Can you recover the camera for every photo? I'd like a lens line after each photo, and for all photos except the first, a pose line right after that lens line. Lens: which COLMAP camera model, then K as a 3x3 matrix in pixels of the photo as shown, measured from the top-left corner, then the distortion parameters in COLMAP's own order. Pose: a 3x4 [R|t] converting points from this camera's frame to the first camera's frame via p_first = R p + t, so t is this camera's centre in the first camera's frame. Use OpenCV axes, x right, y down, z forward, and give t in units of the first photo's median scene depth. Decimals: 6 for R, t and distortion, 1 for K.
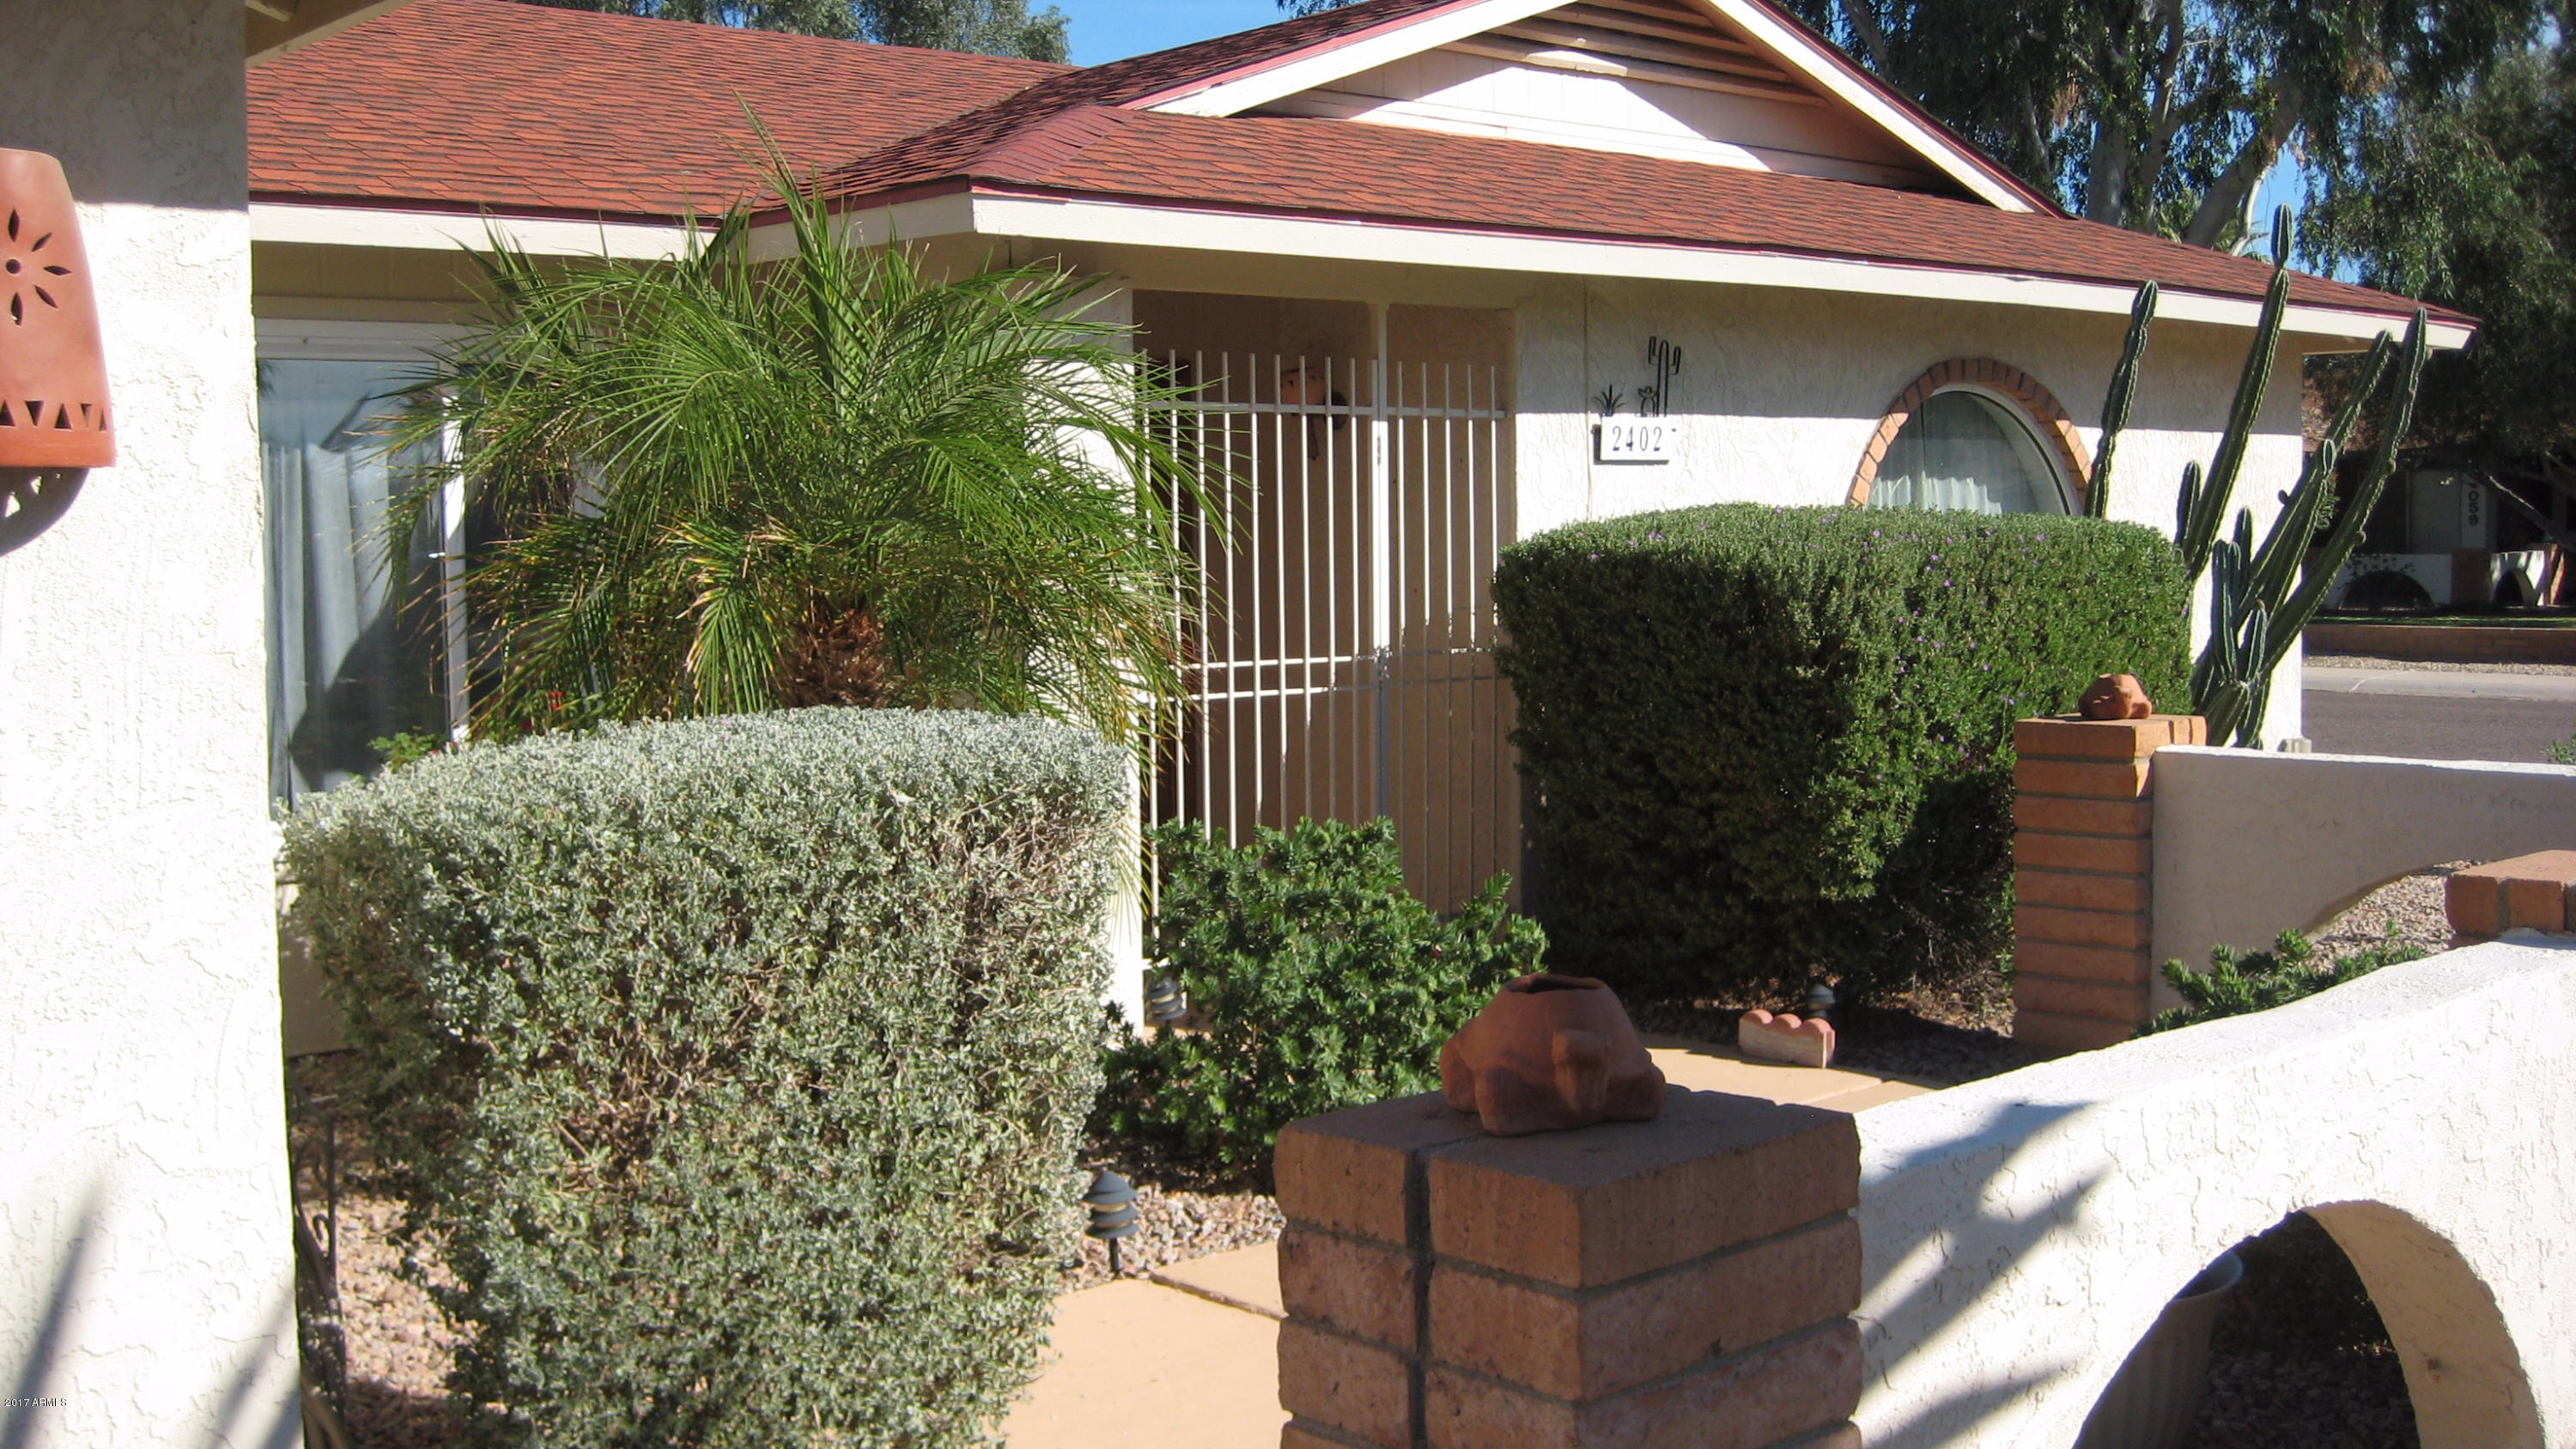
lens RADIAL K [[2772.0, 0, 1288.0], [0, 2772.0, 724.5], [0, 0, 1]] dist [-0.160639, 0.222134]
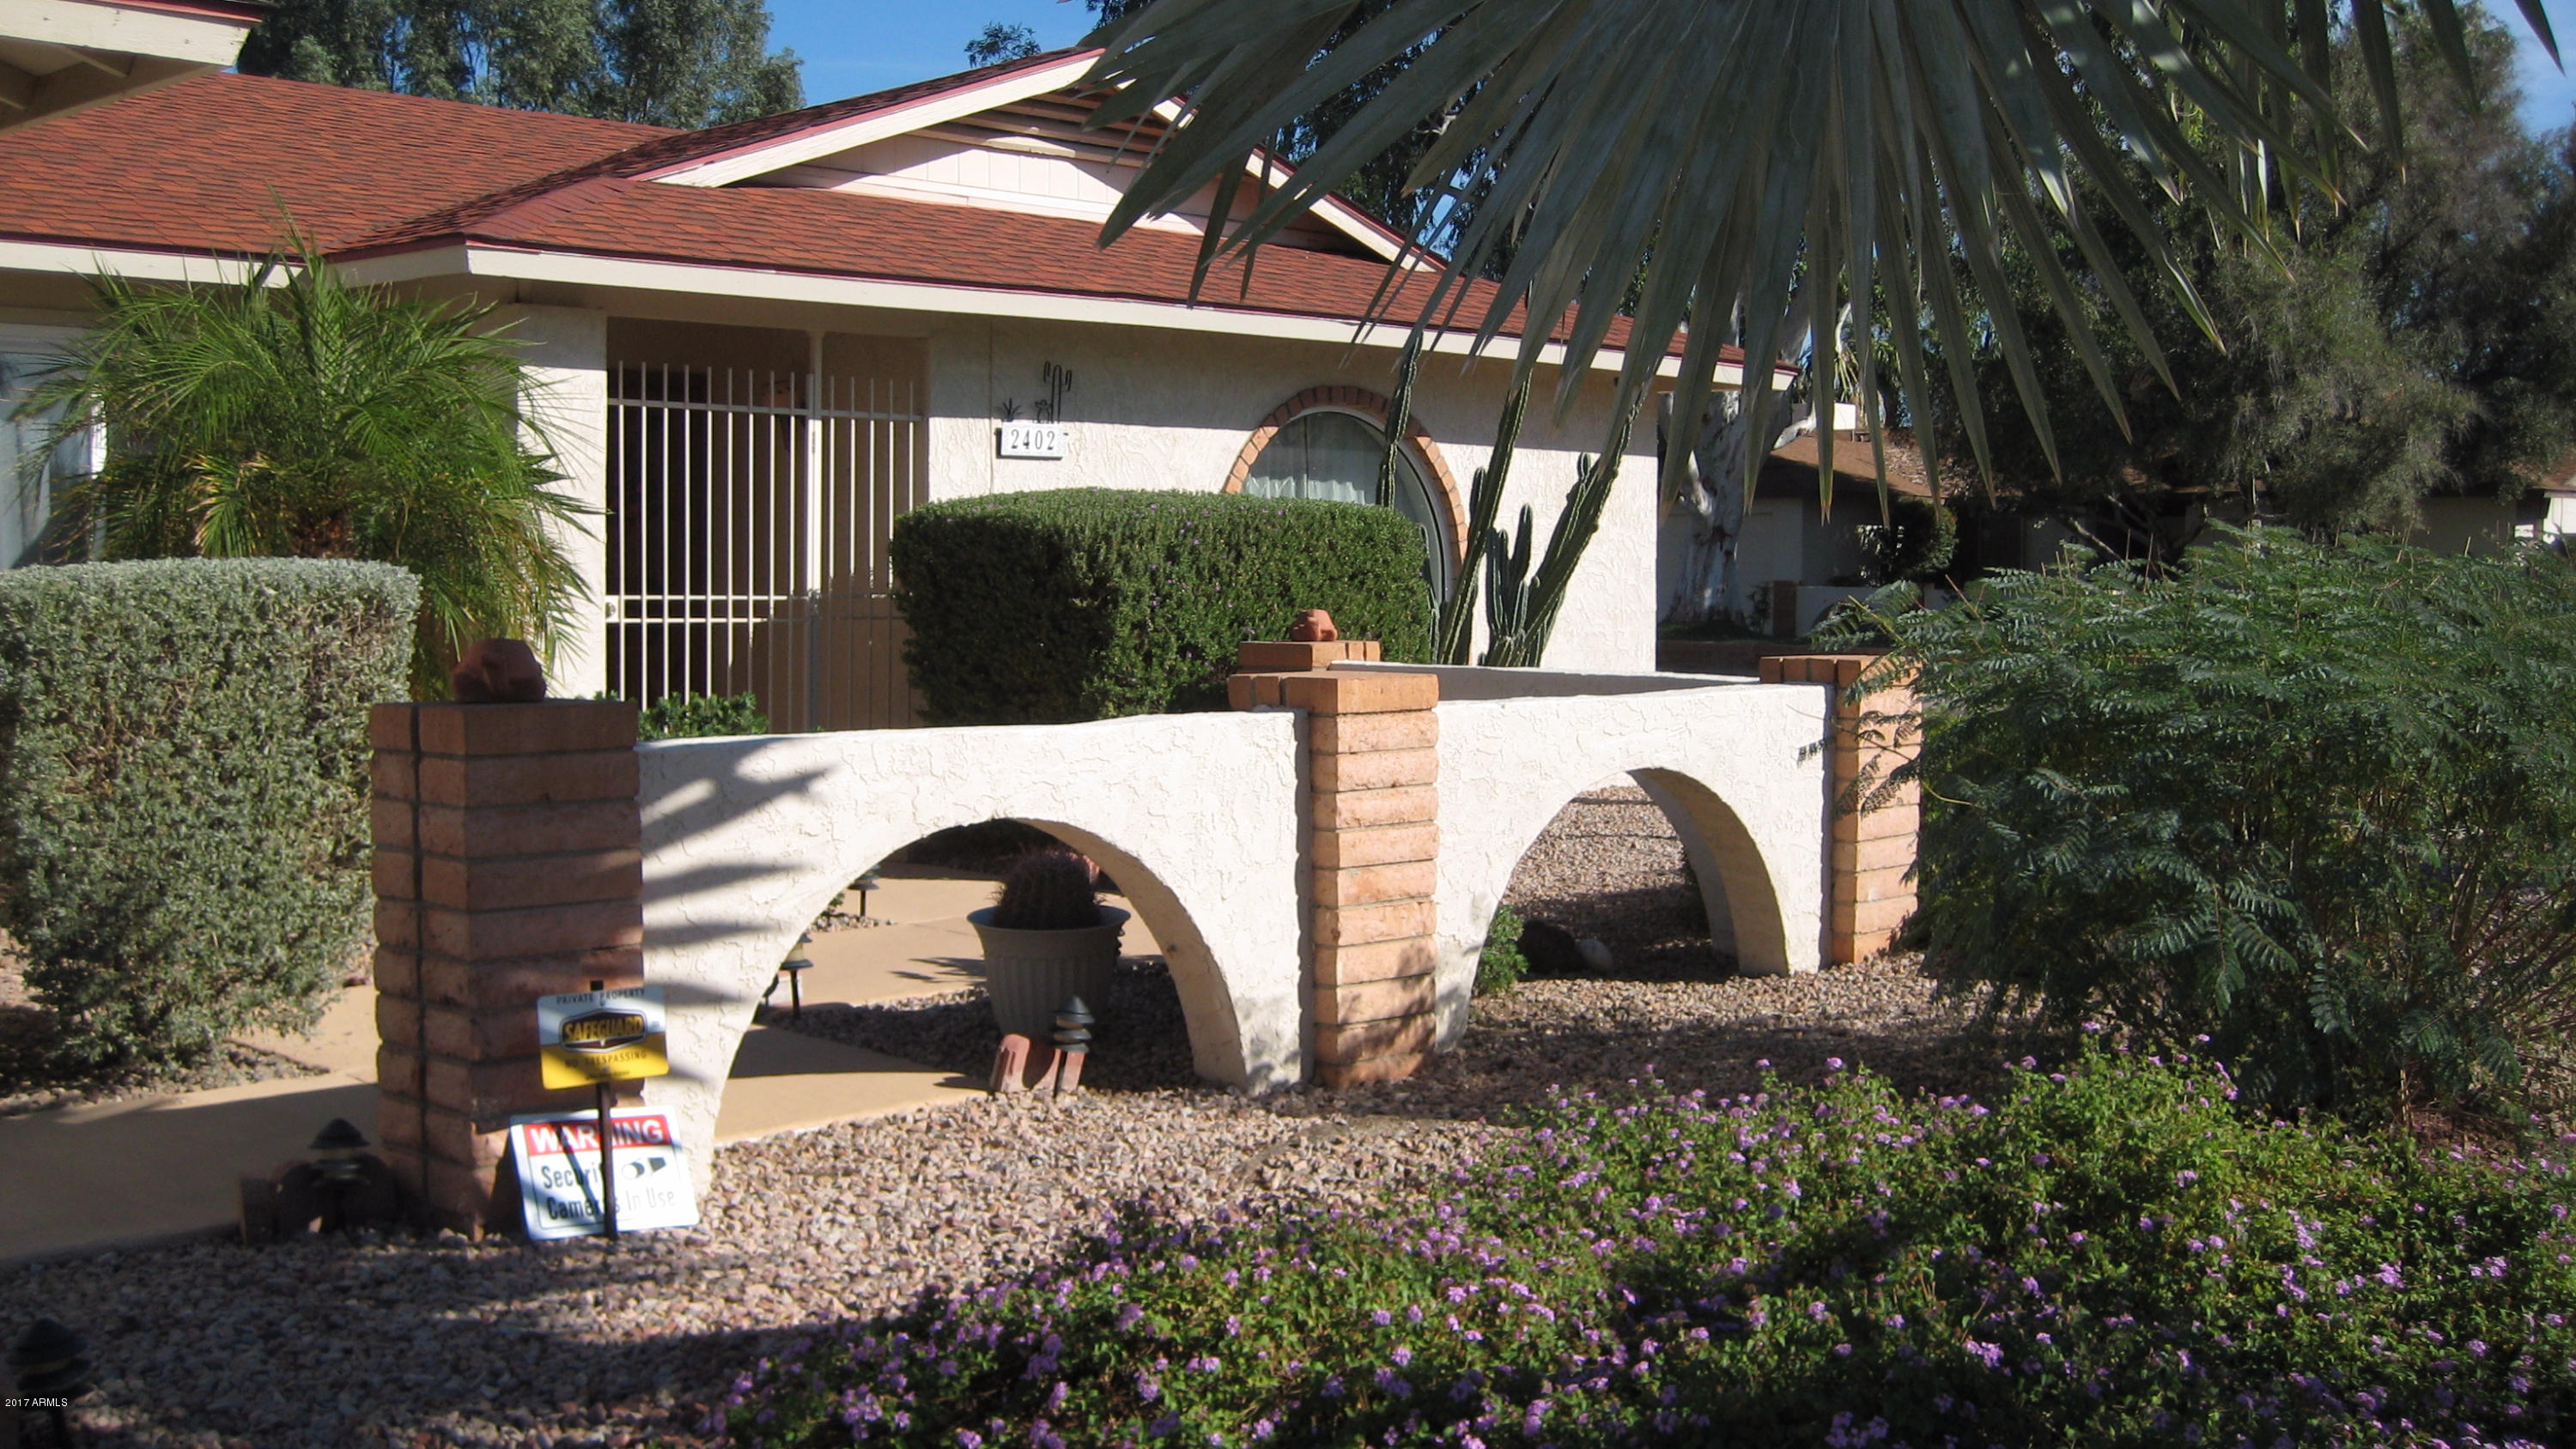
lens RADIAL K [[2772.0, 0, 1288.0], [0, 2772.0, 724.5], [0, 0, 1]] dist [-0.160639, 0.222134]
pose [[0.996457, 0.017261, 0.082318, 0.177269], [-0.016109, 0.999763, -0.014648, 0.060342], [-0.082551, 0.013270, 0.996498, -0.387539]]
